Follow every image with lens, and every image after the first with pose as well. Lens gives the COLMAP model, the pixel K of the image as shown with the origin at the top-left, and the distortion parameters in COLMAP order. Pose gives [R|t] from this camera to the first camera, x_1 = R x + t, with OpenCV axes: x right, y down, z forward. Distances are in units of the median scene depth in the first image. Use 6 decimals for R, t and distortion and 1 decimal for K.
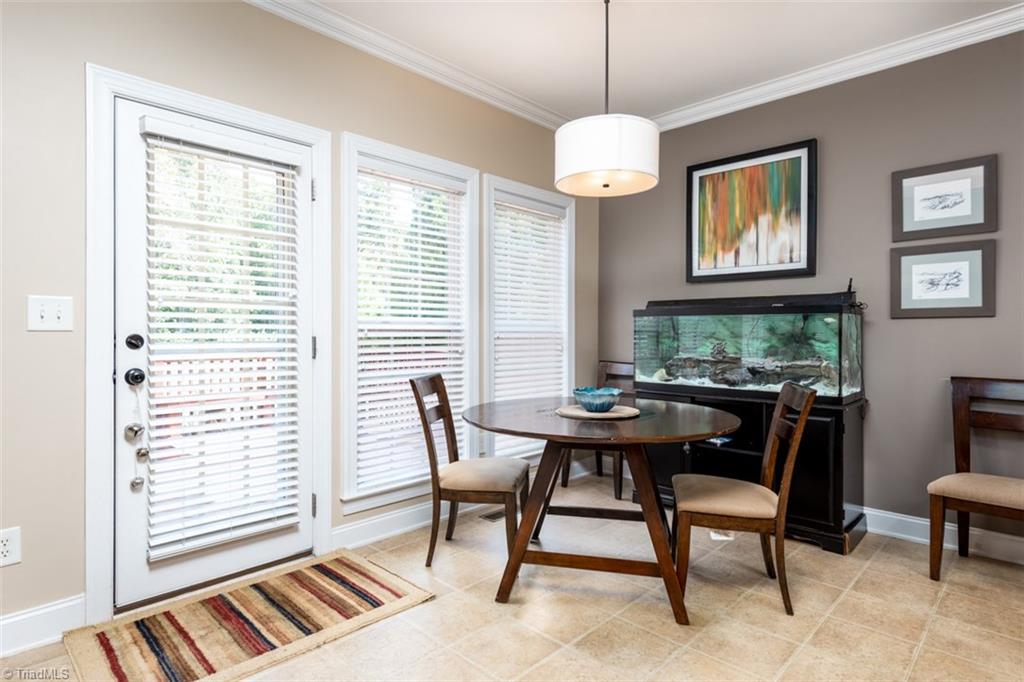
lens RADIAL K [[540.4, 0, 509.8], [0, 540.4, 333.8], [0, 0, 1]] dist [0.005482, -0.000314]
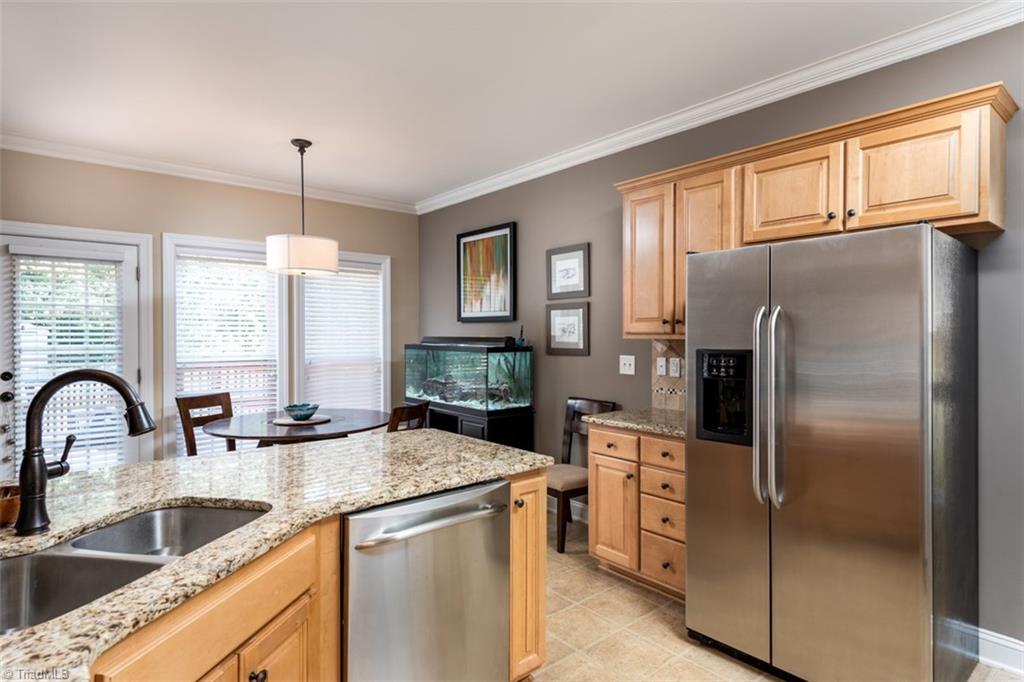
lens RADIAL K [[540.4, 0, 502.8], [0, 540.4, 333.0], [0, 0, 1]] dist [0.005482, -0.000314]
pose [[0.996347, -0.003248, -0.085330, 0.697102], [0.002475, 0.999955, -0.009161, -0.070164], [0.085356, 0.008916, 0.996311, -0.391202]]
